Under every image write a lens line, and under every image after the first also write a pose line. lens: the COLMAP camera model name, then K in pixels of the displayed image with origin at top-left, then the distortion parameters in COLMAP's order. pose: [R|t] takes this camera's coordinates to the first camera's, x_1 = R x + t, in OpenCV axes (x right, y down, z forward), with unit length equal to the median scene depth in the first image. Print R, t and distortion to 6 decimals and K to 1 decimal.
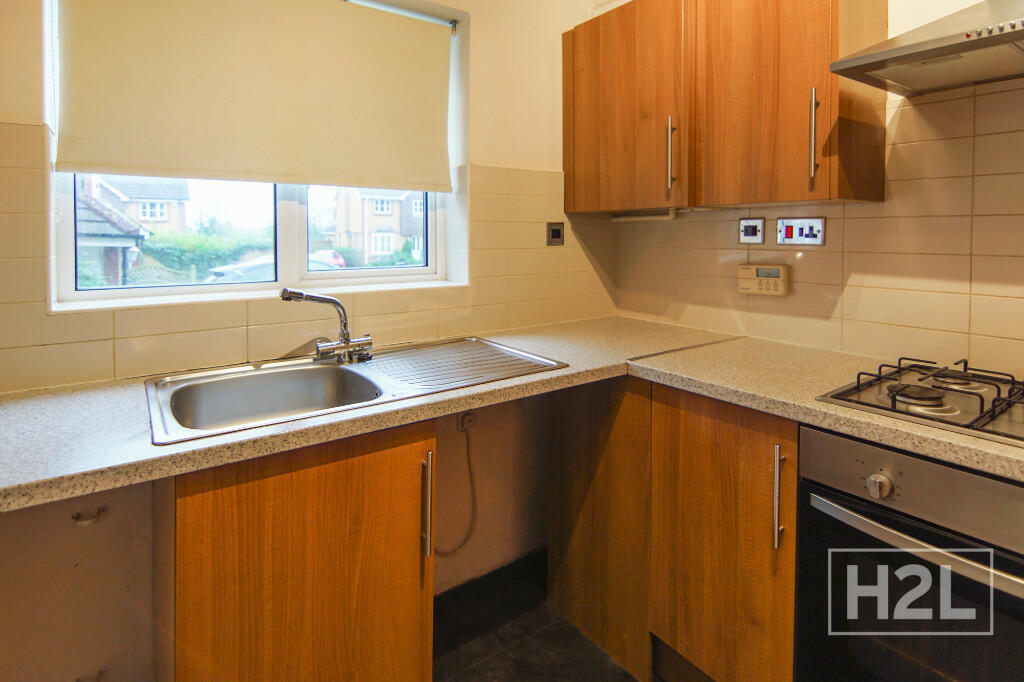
lens RADIAL K [[527.3, 0, 508.9], [0, 527.3, 240.6], [0, 0, 1]] dist [0.000854, 0.000212]
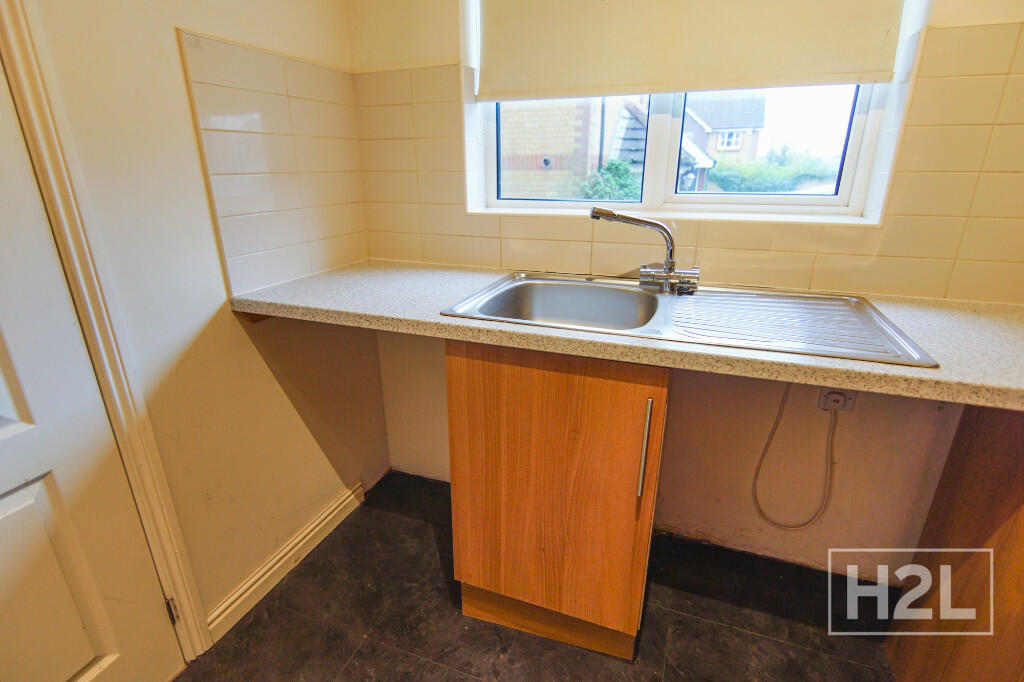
lens RADIAL K [[501.8, 0, 512.0], [0, 501.8, 341.0], [0, 0, 1]] dist [0.001788, 0.000495]
pose [[0.551355, 0.273126, -0.788295, 0.246888], [-0.003902, 0.945726, 0.324943, 0.017130], [0.834261, -0.176083, 0.522497, 0.242592]]
